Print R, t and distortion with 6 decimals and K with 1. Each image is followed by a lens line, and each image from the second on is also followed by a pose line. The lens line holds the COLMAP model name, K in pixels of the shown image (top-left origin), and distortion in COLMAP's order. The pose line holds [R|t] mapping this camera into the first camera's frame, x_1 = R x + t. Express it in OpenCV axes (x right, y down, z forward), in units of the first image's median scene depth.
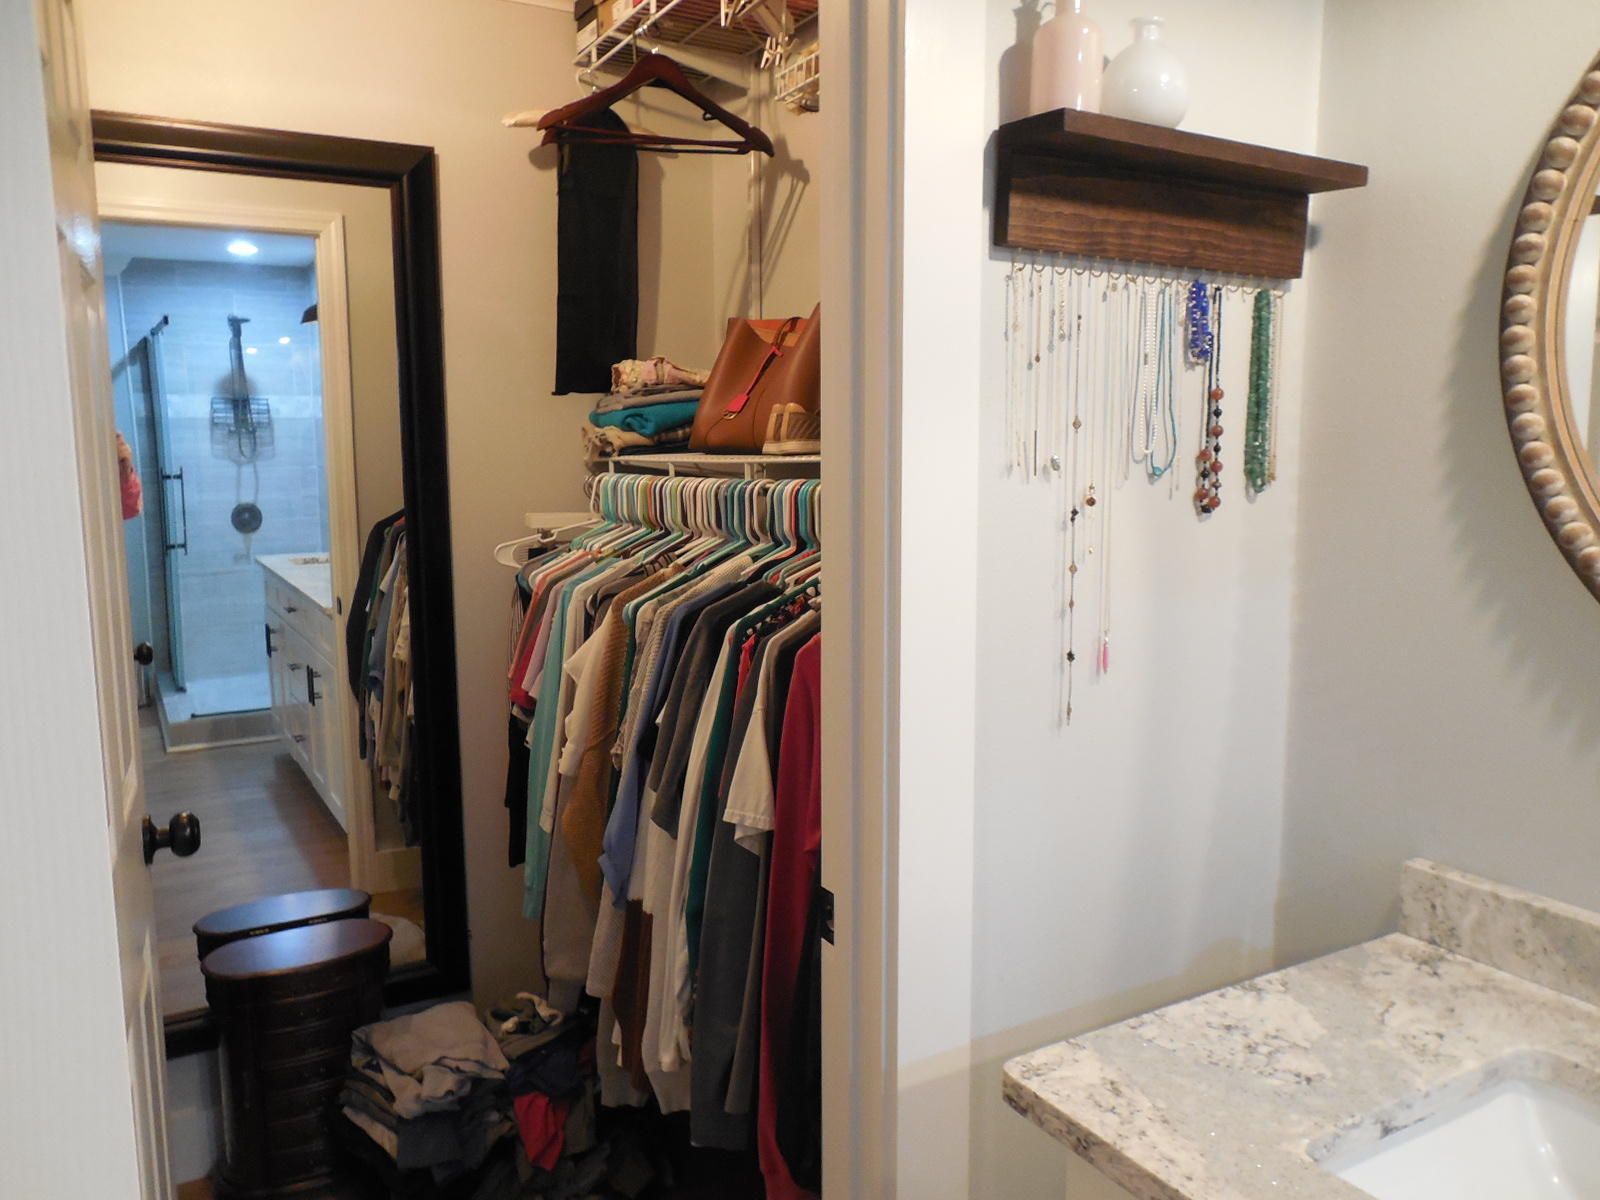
lens RADIAL K [[1202.0, 0, 800.0], [0, 1202.0, 600.0], [0, 0, 1]] dist [-0.003254, 0.008806]
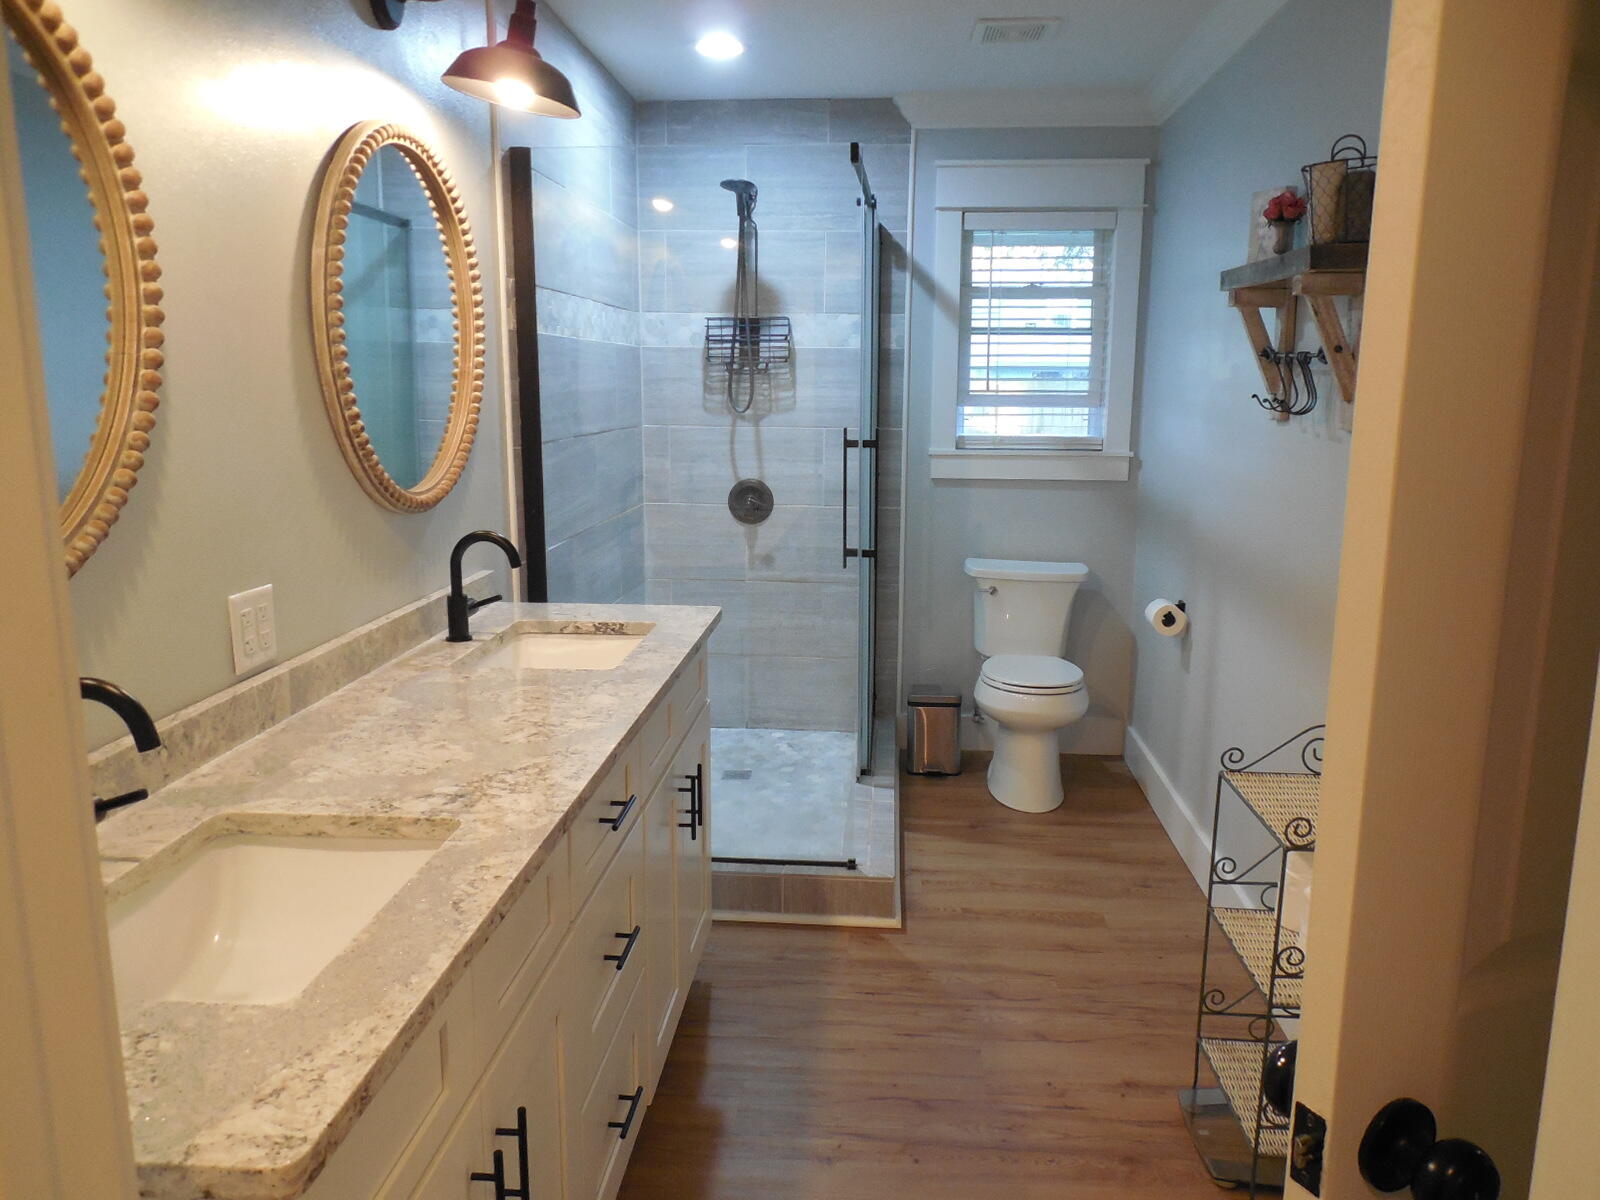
lens RADIAL K [[1202.0, 0, 800.0], [0, 1202.0, 600.0], [0, 0, 1]] dist [-0.003254, 0.008806]
pose [[-0.819492, -0.105914, 0.563218, -0.476587], [0.073720, 0.955127, 0.286876, -0.170922], [-0.568329, 0.276613, -0.774911, 1.169092]]
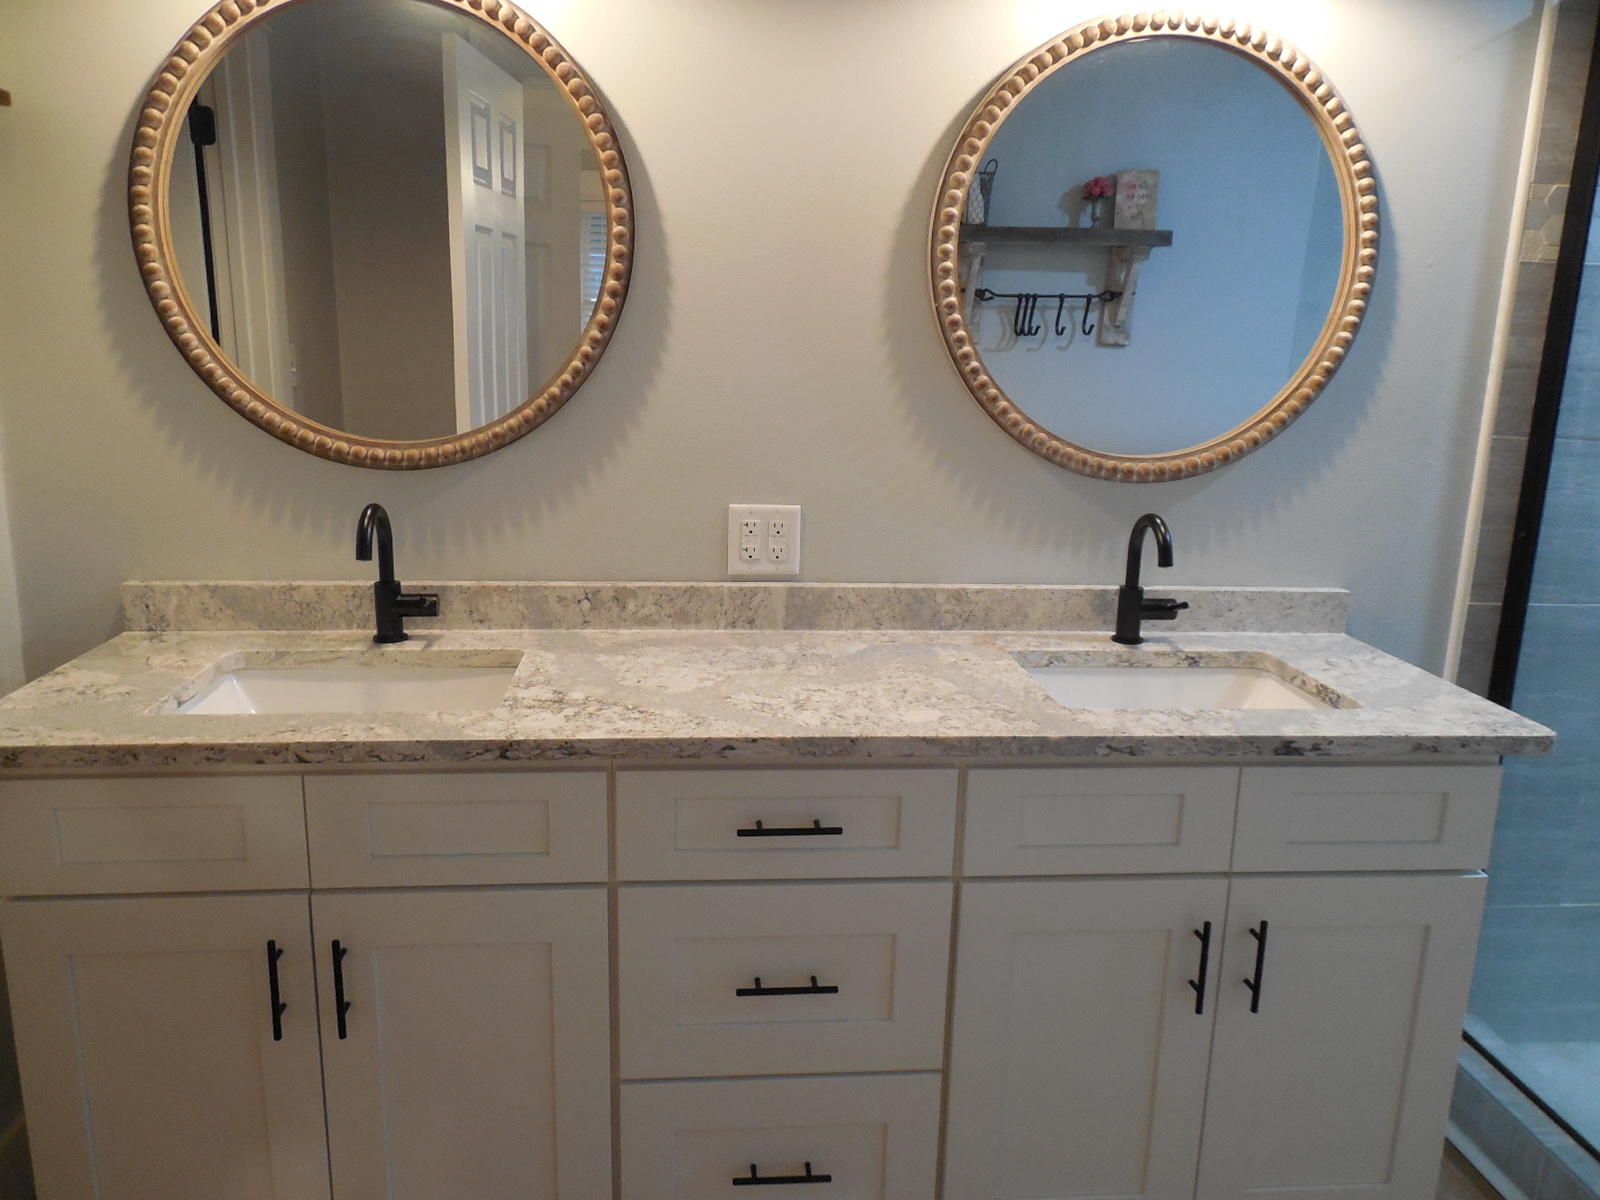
lens RADIAL K [[1202.0, 0, 800.0], [0, 1202.0, 600.0], [0, 0, 1]] dist [-0.003254, 0.008806]
pose [[0.417873, -0.186055, 0.889250, -0.538292], [0.088251, 0.982489, 0.164093, 0.074922], [-0.904209, 0.009907, 0.426975, -0.453463]]
